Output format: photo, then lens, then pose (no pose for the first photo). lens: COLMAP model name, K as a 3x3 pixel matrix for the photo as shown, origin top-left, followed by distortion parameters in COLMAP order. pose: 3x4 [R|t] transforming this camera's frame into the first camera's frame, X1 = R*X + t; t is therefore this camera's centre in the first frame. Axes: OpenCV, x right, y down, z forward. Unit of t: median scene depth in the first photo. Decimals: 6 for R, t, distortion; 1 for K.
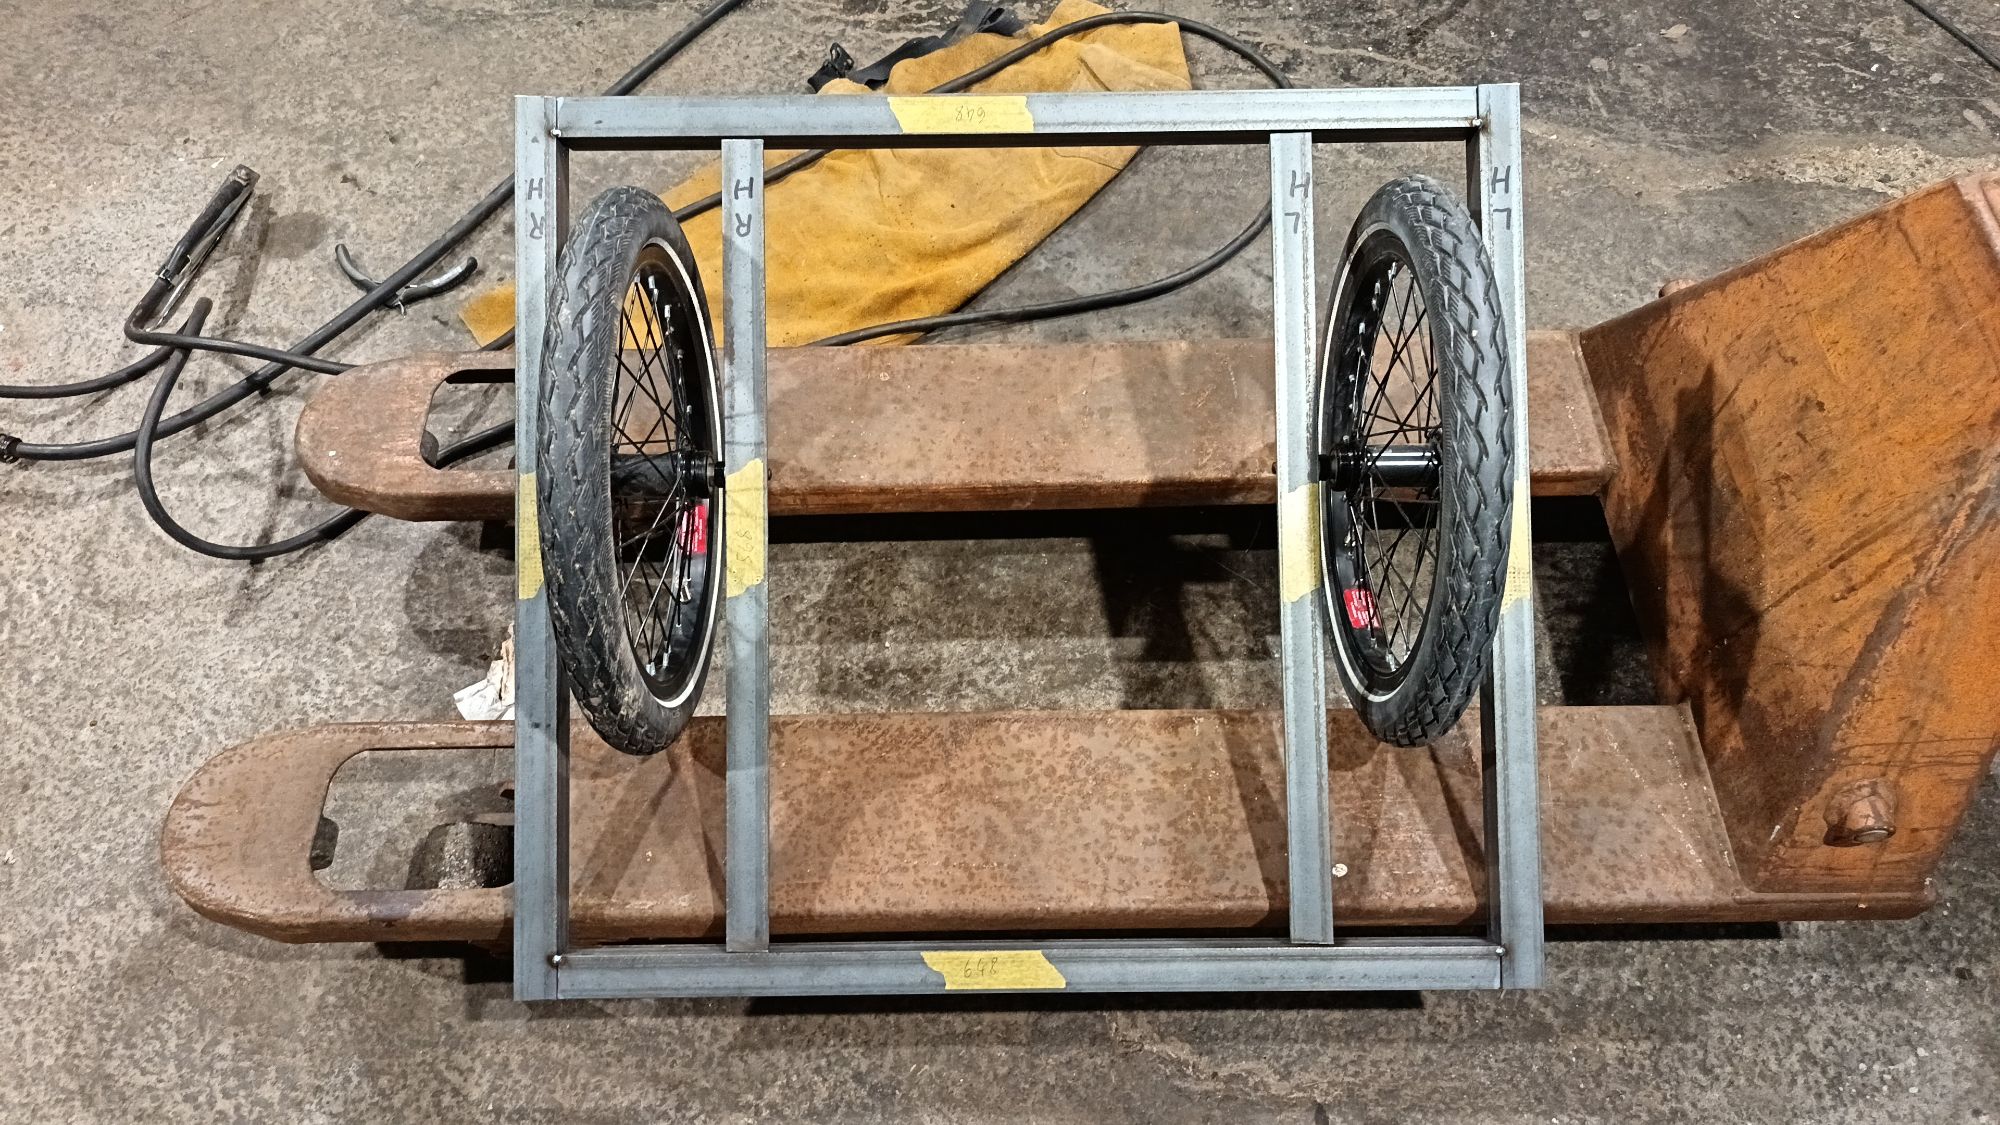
lens RADIAL K [[1380.7, 0, 992.3], [0, 1380.7, 531.3], [0, 0, 1]] dist [0.080792, -0.064848]
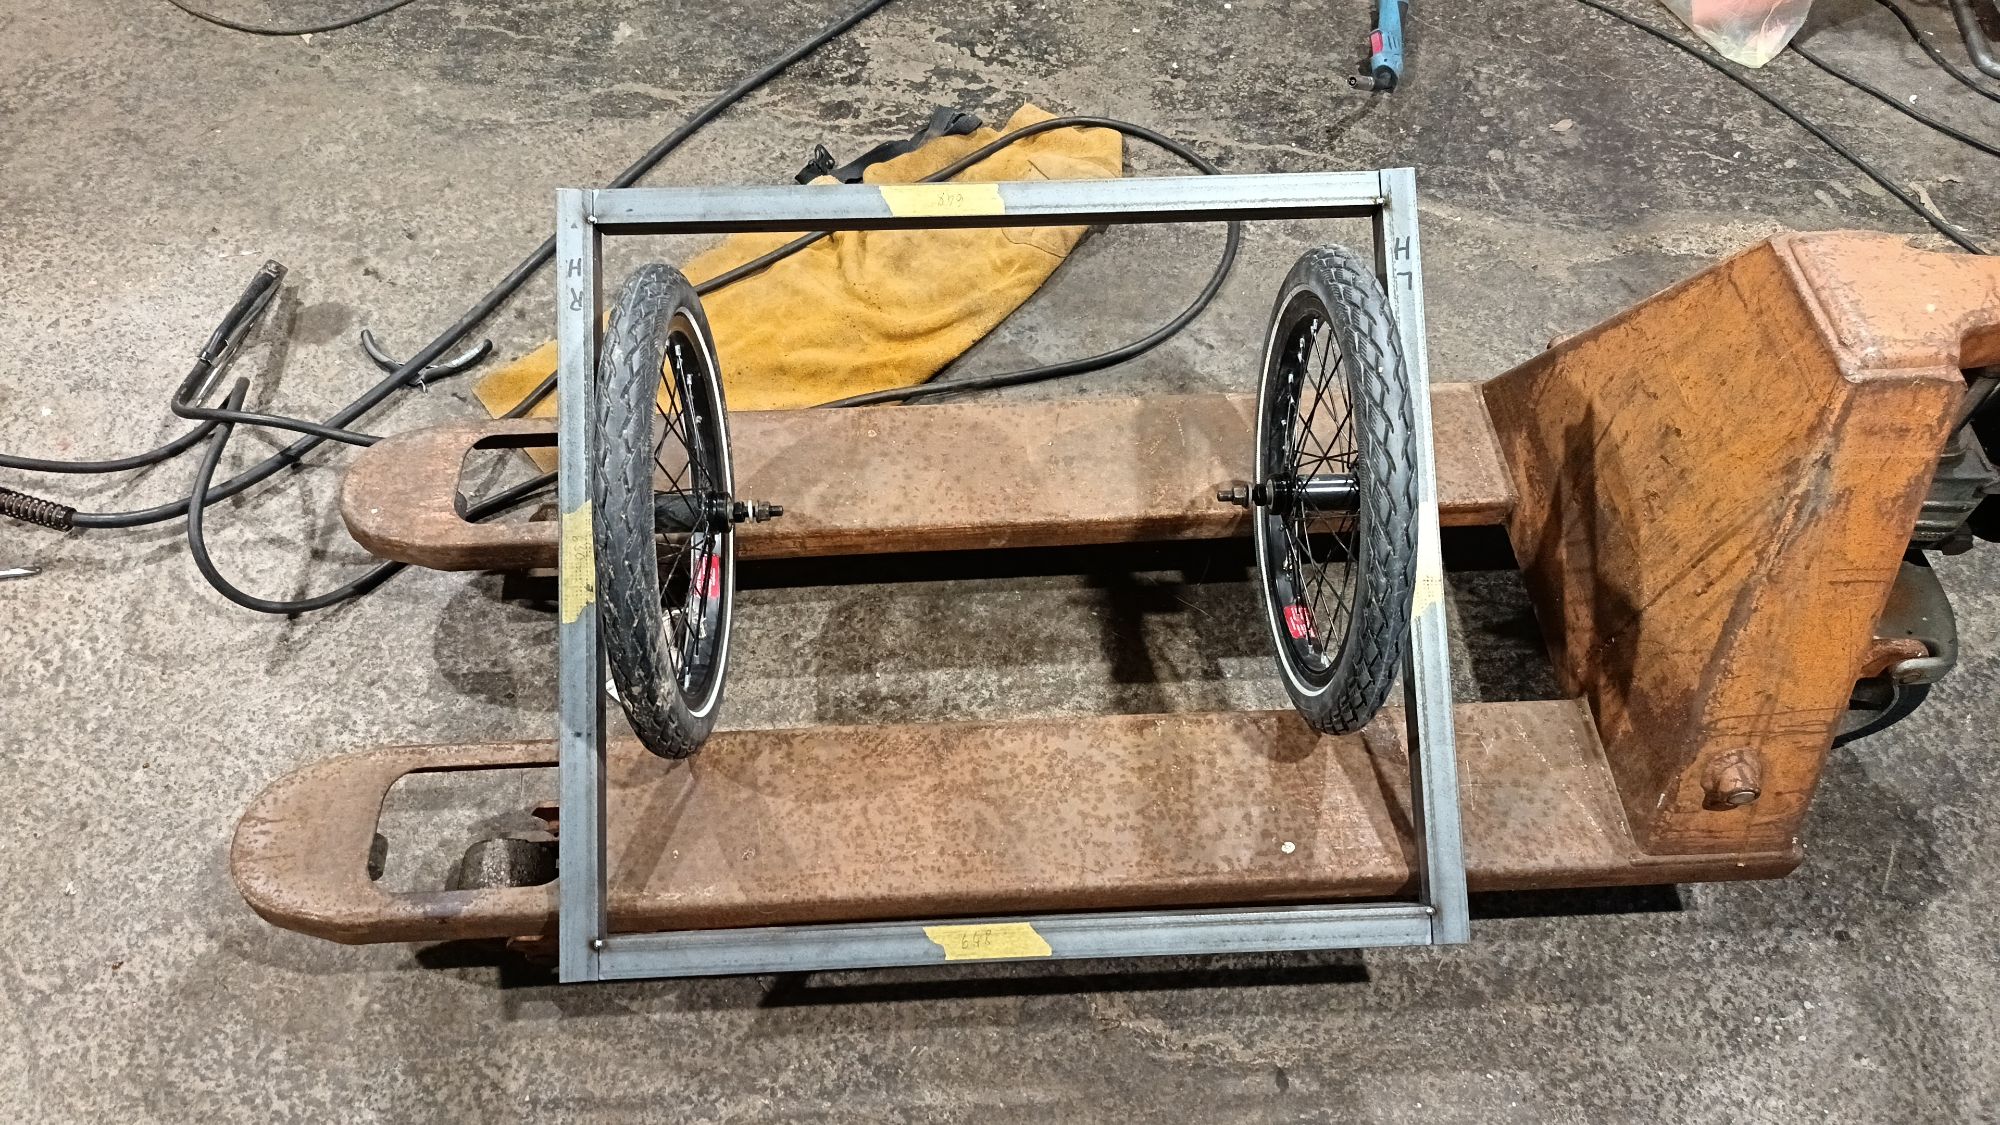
lens RADIAL K [[1493.9, 0, 969.0], [0, 1493.9, 569.1], [0, 0, 1]] dist [0.123219, -0.148328]
pose [[0.999330, -0.020752, 0.030142, -0.040002], [0.022777, 0.997393, -0.068475, 0.086320], [-0.028642, 0.069115, 0.997197, -0.214796]]
